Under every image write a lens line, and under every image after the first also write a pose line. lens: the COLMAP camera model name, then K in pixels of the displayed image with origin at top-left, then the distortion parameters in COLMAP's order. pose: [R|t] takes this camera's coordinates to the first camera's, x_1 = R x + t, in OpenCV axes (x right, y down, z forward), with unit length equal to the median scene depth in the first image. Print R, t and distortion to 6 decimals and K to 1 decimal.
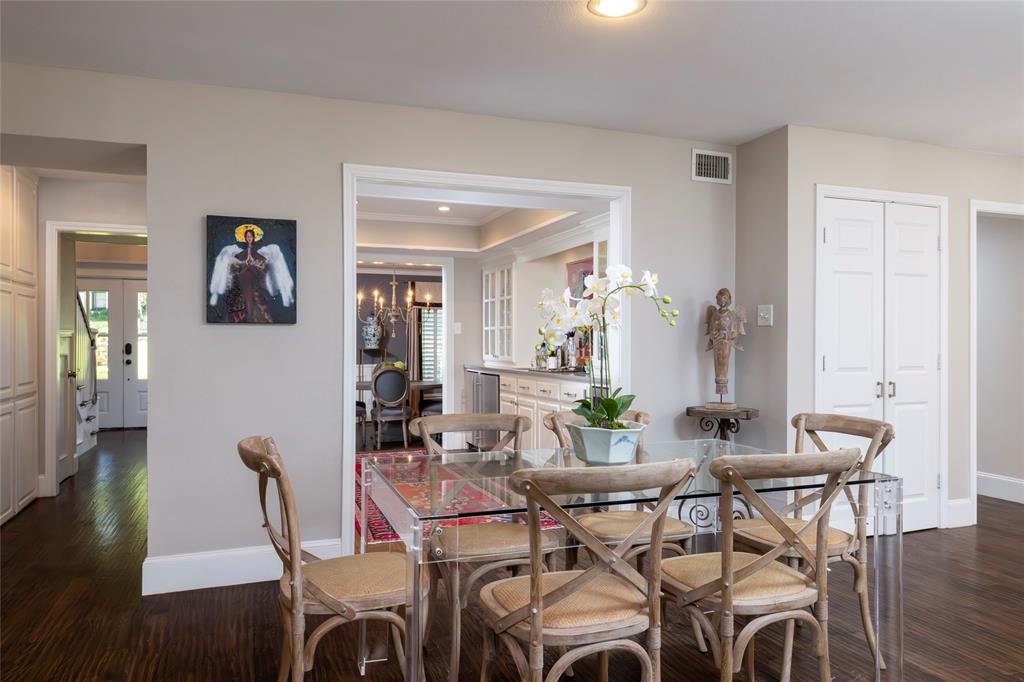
lens RADIAL K [[712.7, 0, 511.7], [0, 712.7, 340.6], [0, 0, 1]] dist [0.001385, 0.000065]
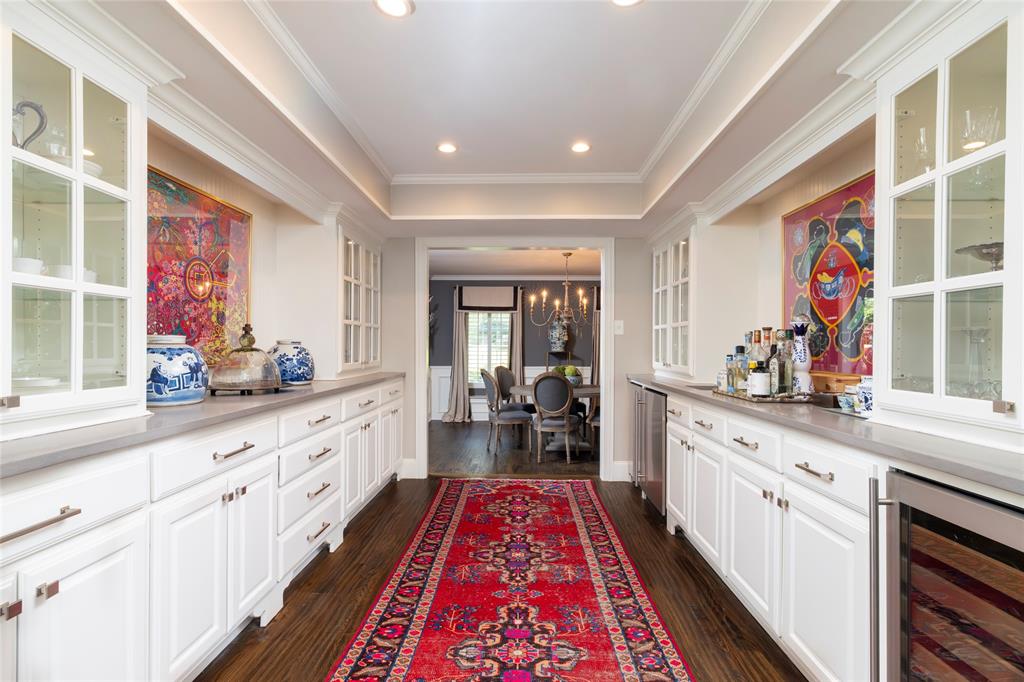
lens RADIAL K [[491.8, 0, 511.4], [0, 491.8, 346.6], [0, 0, 1]] dist [-0.001063, -0.000070]
pose [[0.927044, 0.005335, -0.374915, 0.019162], [-0.003828, 0.999981, 0.004765, 0.001949], [0.374933, -0.002982, 0.927047, 0.496655]]
